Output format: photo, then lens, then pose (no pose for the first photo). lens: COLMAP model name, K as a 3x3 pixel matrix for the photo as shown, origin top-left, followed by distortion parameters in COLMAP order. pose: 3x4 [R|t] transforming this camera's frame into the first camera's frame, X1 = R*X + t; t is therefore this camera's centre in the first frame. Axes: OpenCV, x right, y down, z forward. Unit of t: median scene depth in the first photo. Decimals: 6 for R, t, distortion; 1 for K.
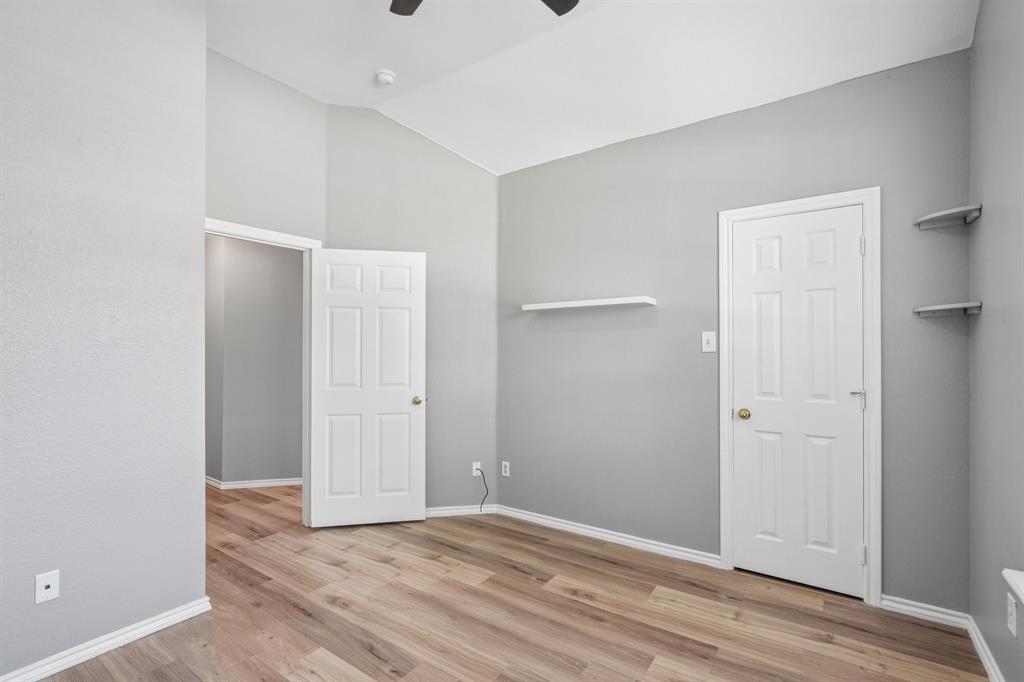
lens RADIAL K [[469.6, 0, 524.1], [0, 469.6, 355.9], [0, 0, 1]] dist [-0.008297, 0.001055]
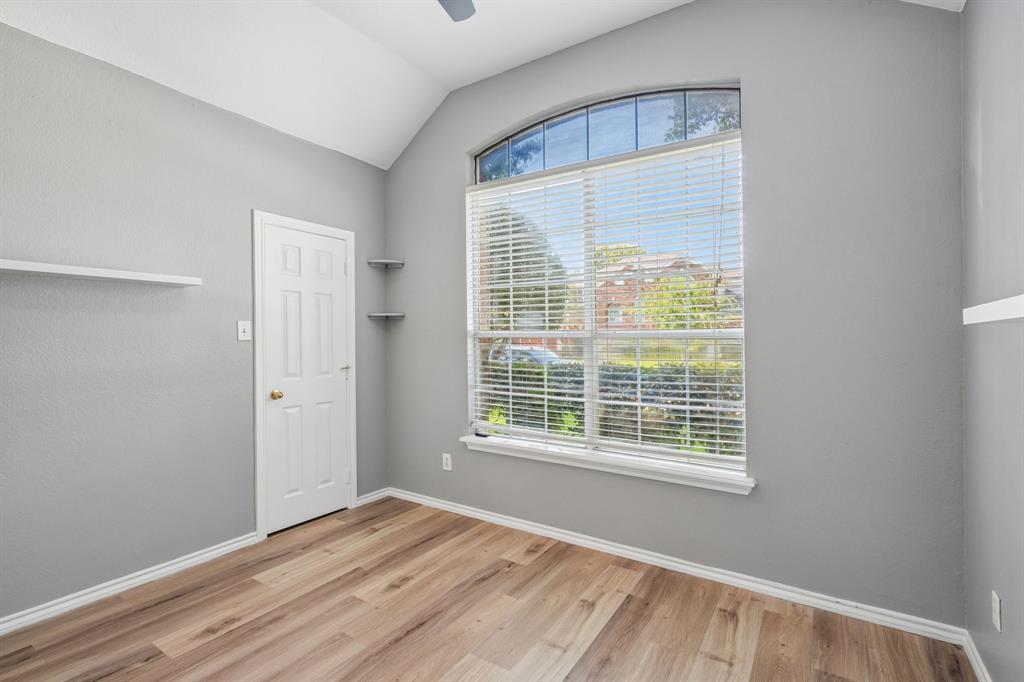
lens RADIAL K [[469.6, 0, 511.4], [0, 469.6, 334.9], [0, 0, 1]] dist [-0.008297, 0.001055]
pose [[-0.023091, 0.007575, 0.999705, -0.734499], [0.005594, 0.999957, -0.007448, -0.011148], [-0.999718, 0.005420, -0.023132, 0.483715]]
